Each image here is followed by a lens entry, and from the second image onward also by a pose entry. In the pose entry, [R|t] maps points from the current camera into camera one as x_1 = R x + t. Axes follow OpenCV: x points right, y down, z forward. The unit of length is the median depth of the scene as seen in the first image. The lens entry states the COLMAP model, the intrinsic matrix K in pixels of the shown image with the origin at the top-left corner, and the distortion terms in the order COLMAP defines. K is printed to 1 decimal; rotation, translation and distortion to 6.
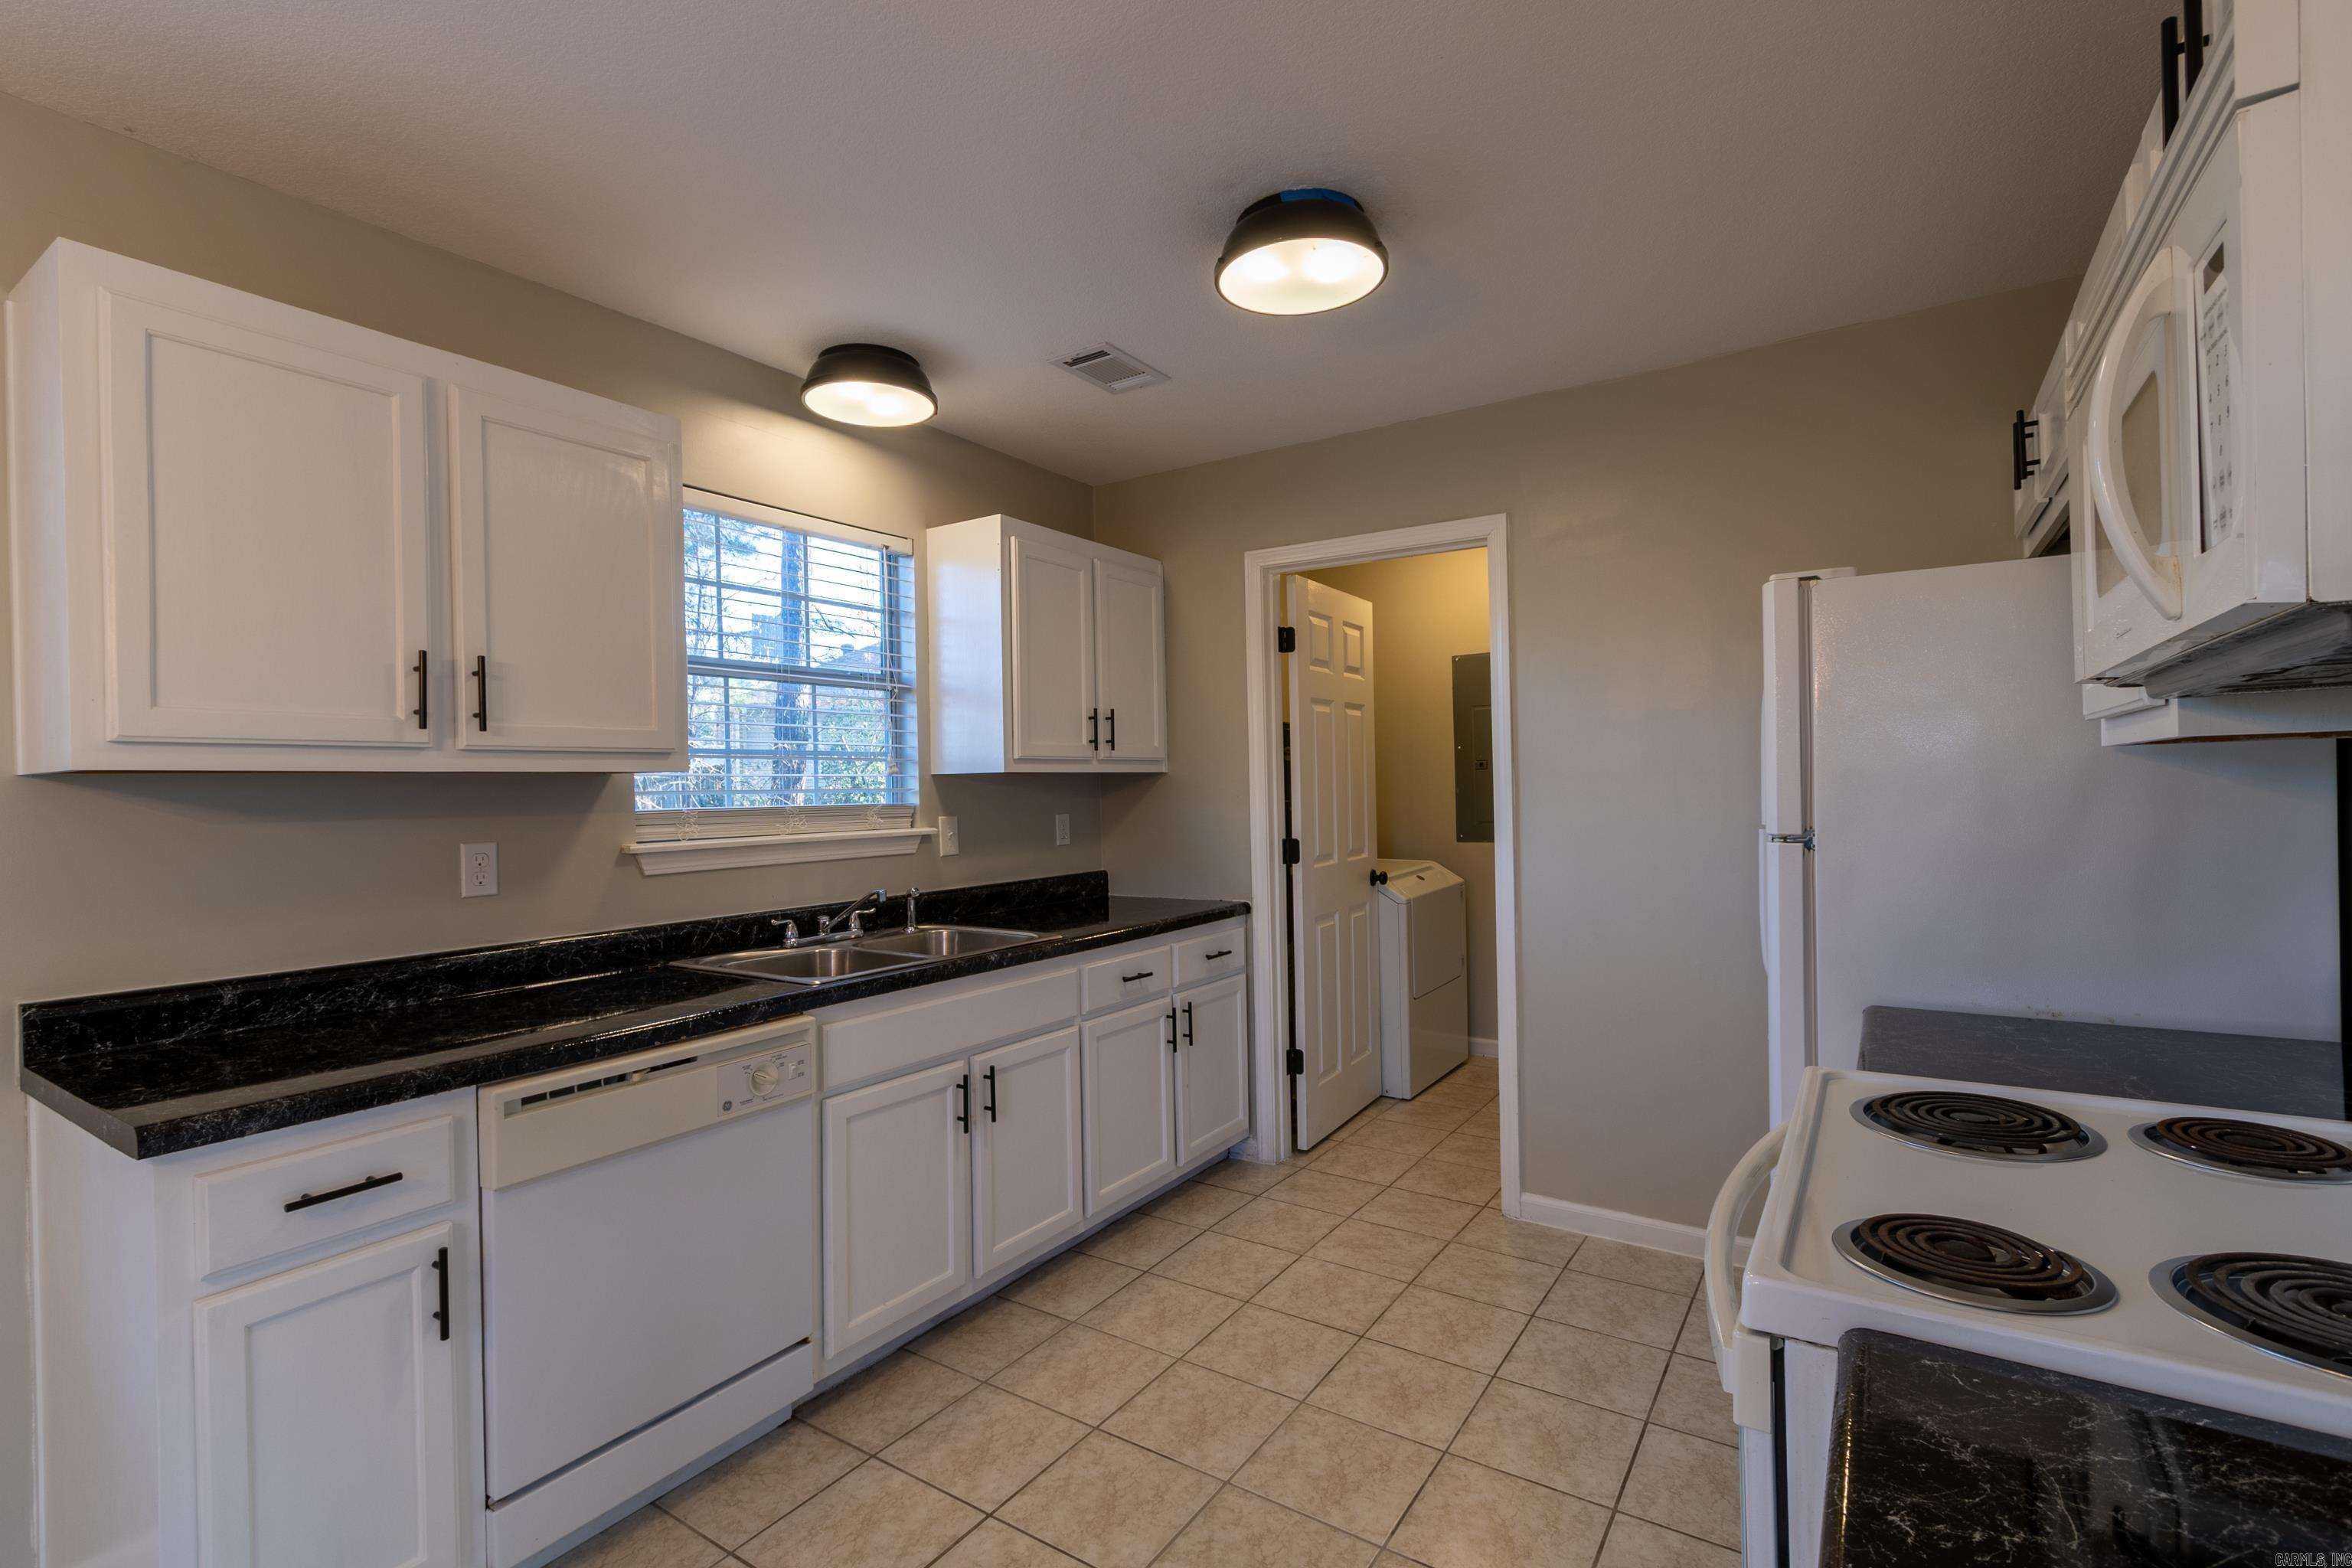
lens RADIAL K [[1063.6, 0, 1173.5], [0, 1063.6, 786.9], [0, 0, 1]] dist [0.000821, -0.000480]
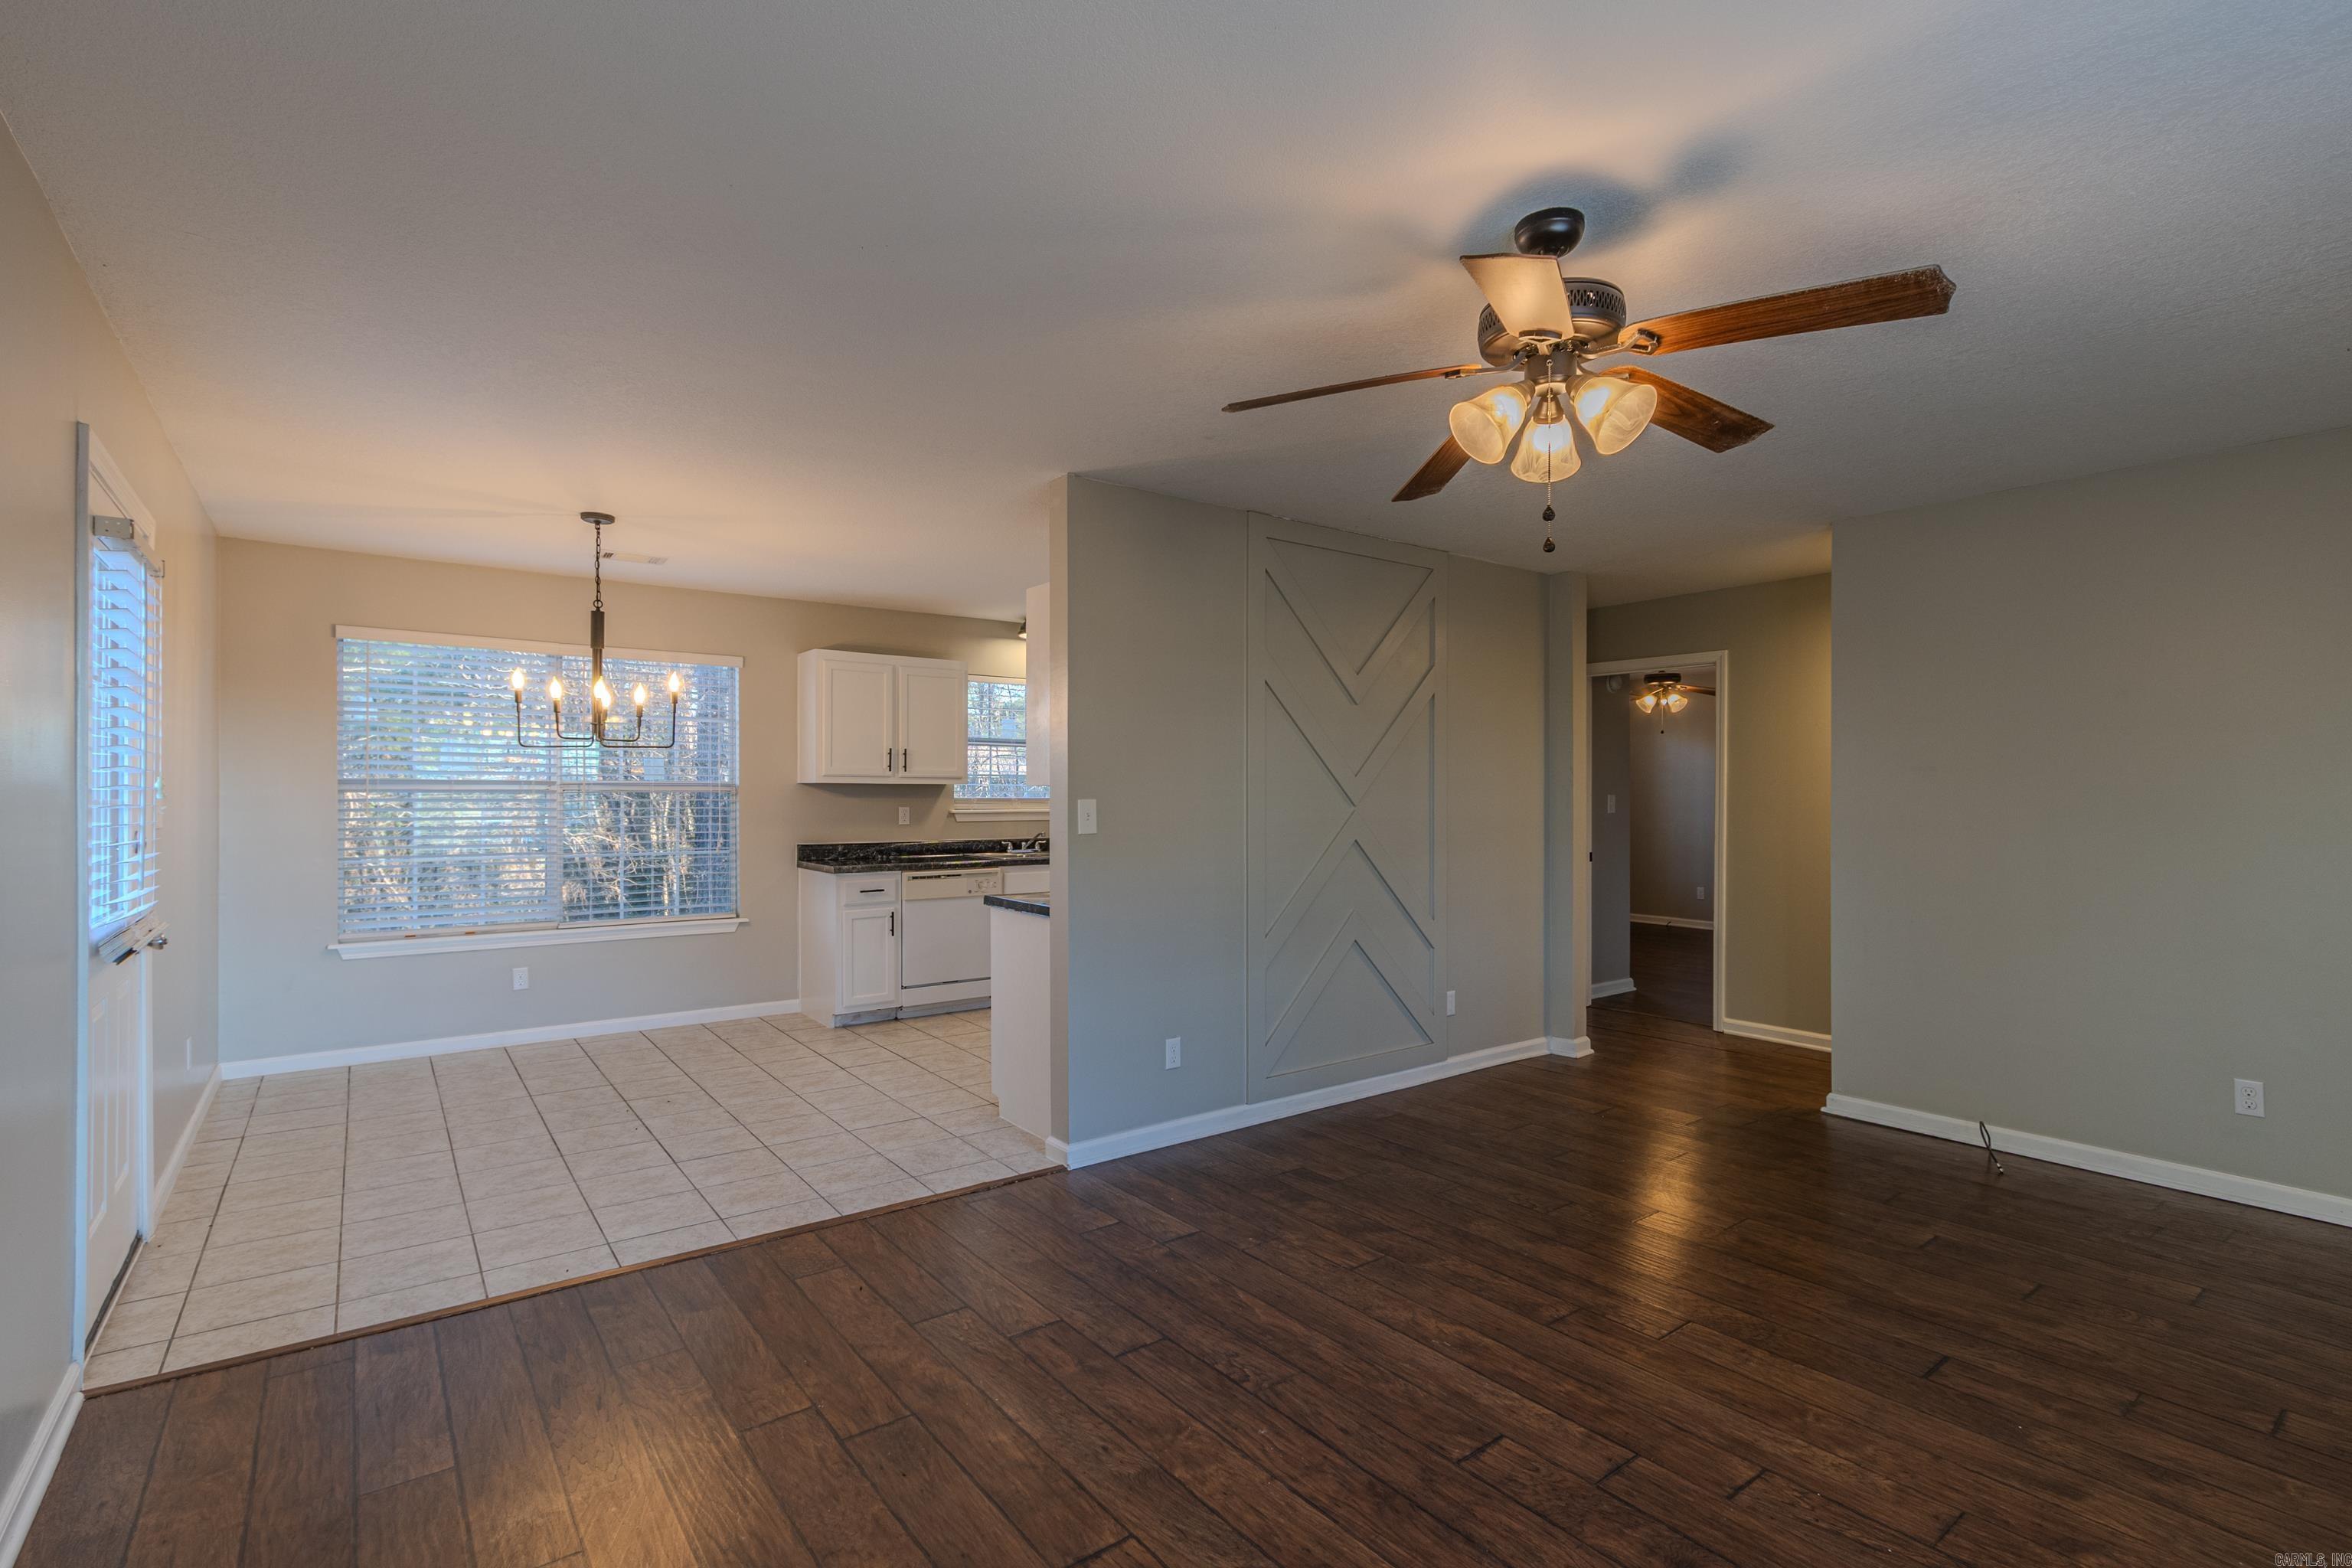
lens RADIAL K [[1069.2, 0, 1182.9], [0, 1069.2, 799.6], [0, 0, 1]] dist [0.001897, -0.000392]
pose [[0.944555, 0.024555, -0.327433, 0.853003], [-0.021094, 0.999678, 0.014116, -0.021217], [0.327675, -0.006427, 0.944769, -1.262294]]
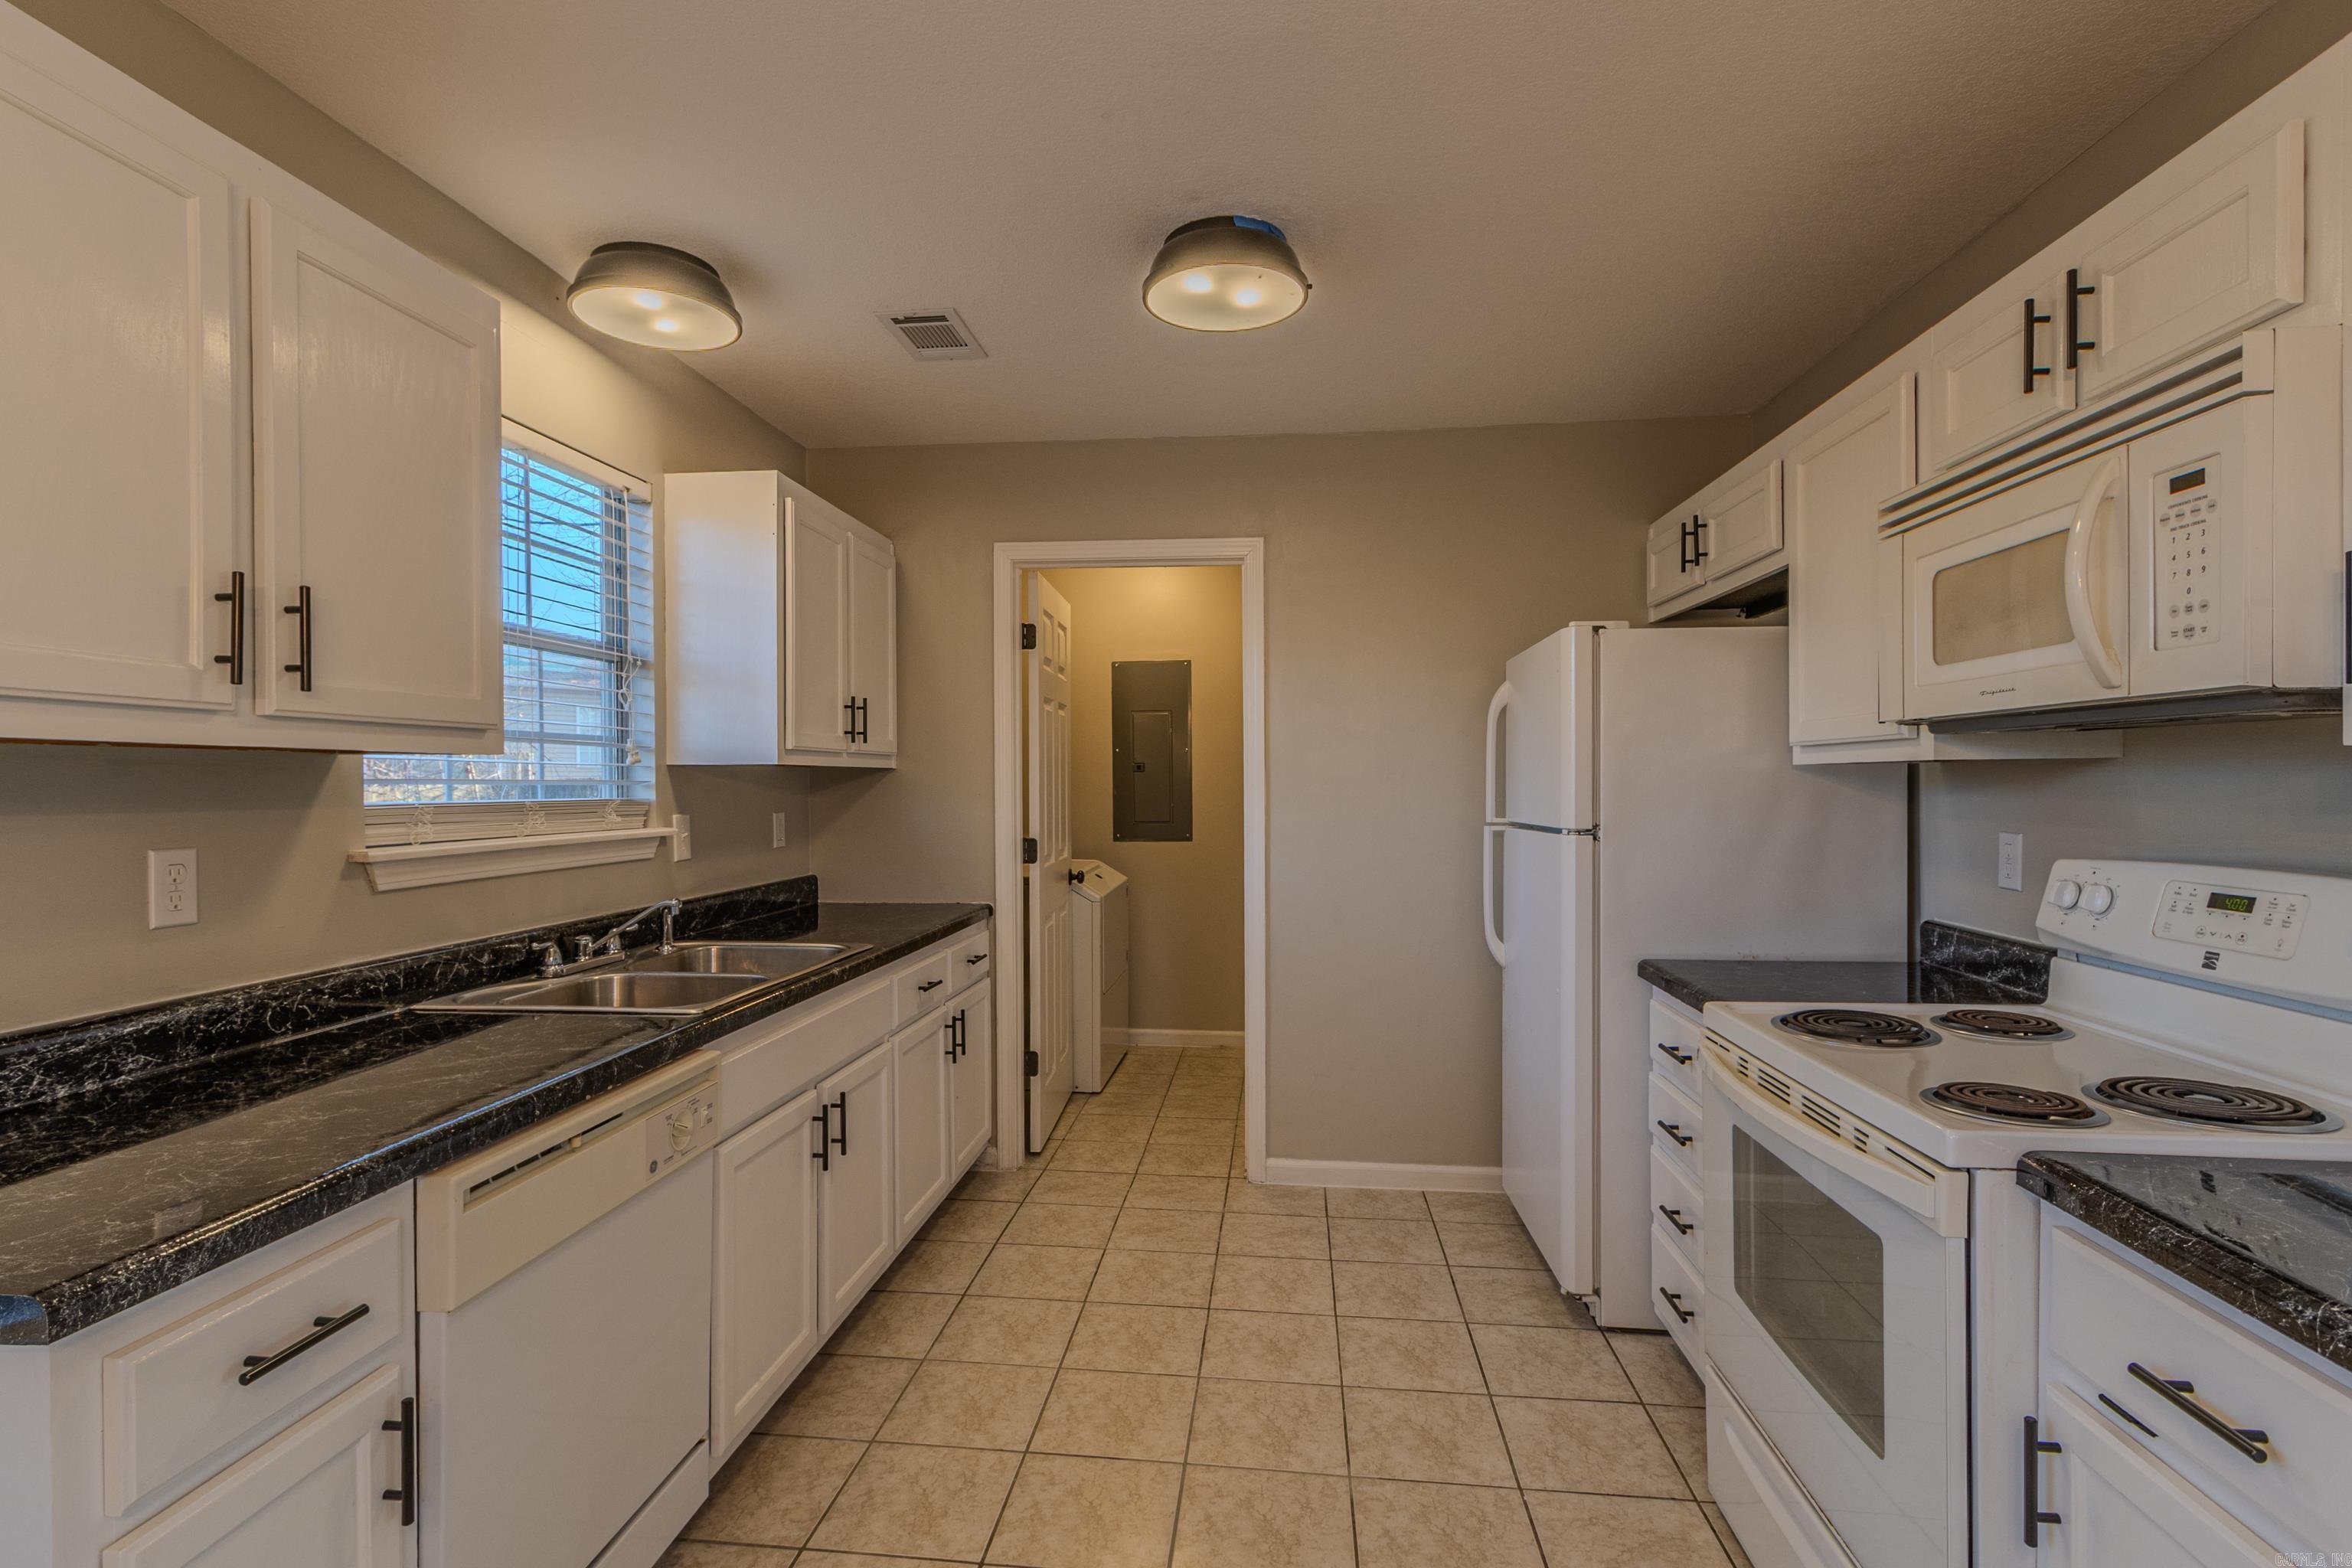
lens RADIAL K [[1094.7, 0, 1168.5], [0, 1094.7, 788.8], [0, 0, 1]] dist [0.001056, -0.000611]
pose [[0.887213, 0.012764, 0.461183, -0.324714], [-0.012876, 0.999913, -0.002903, 0.005610], [-0.461180, -0.003362, 0.887300, 0.052716]]
